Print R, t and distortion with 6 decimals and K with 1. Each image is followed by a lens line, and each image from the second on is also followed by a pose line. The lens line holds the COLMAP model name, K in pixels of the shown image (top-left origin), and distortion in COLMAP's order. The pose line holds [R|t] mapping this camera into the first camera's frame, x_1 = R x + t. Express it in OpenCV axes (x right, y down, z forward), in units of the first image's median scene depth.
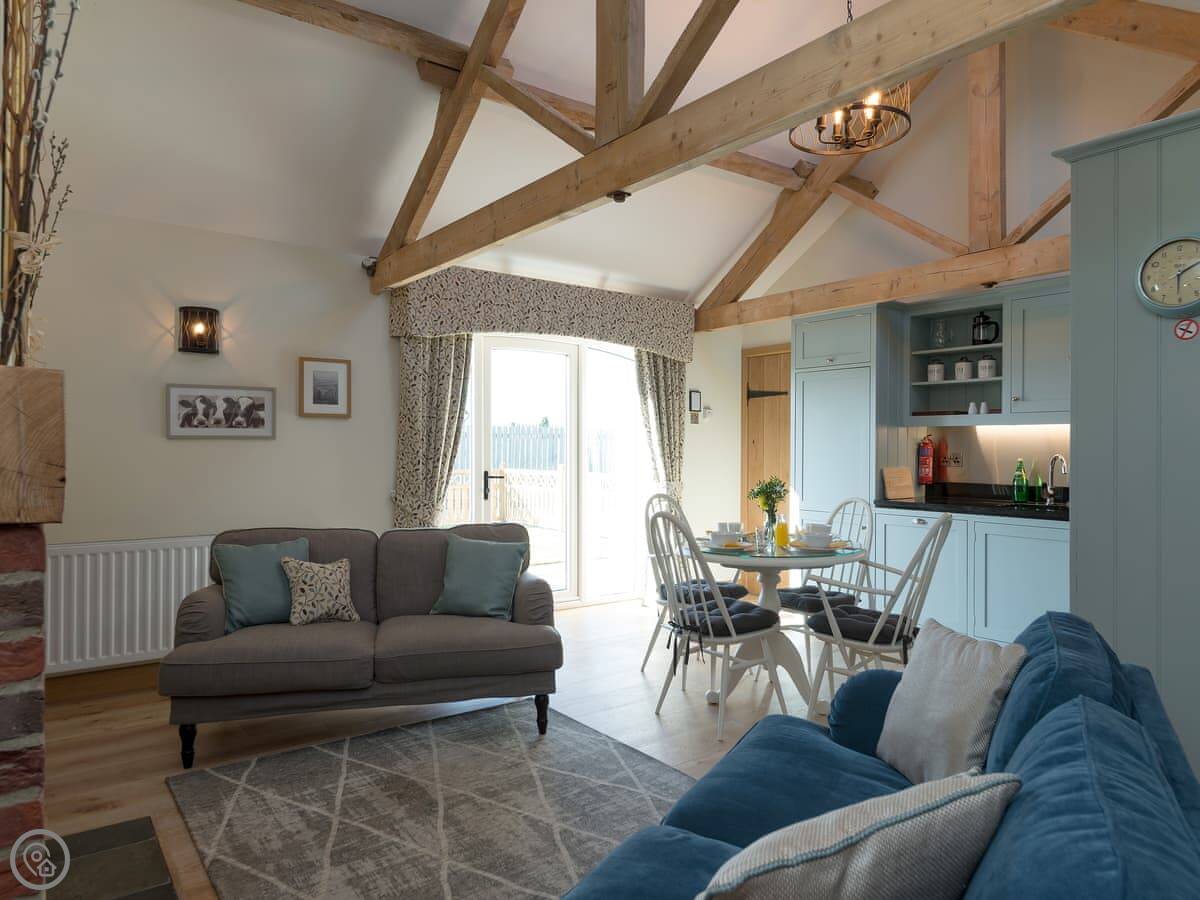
lens RADIAL K [[822.0, 0, 600.4], [0, 822.0, 450.4], [0, 0, 1]] dist [0.004962, 0.001577]
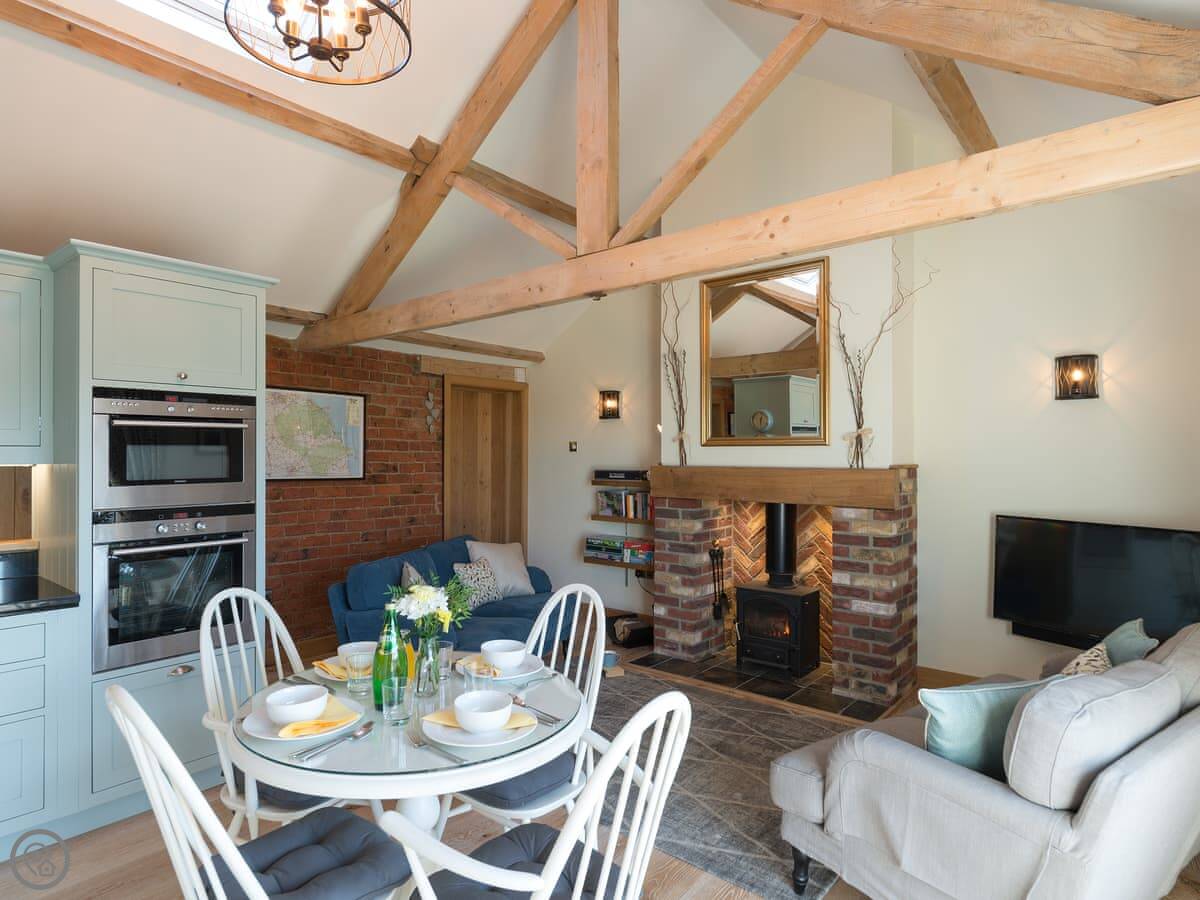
lens RADIAL K [[670.9, 0, 583.9], [0, 670.9, 442.1], [0, 0, 1]] dist [0.015116, -0.000349]
pose [[-0.972193, -0.014290, -0.233743, 0.299090], [-0.011570, 0.999849, -0.013003, -0.073859], [0.233893, -0.009938, -0.972212, 2.103010]]
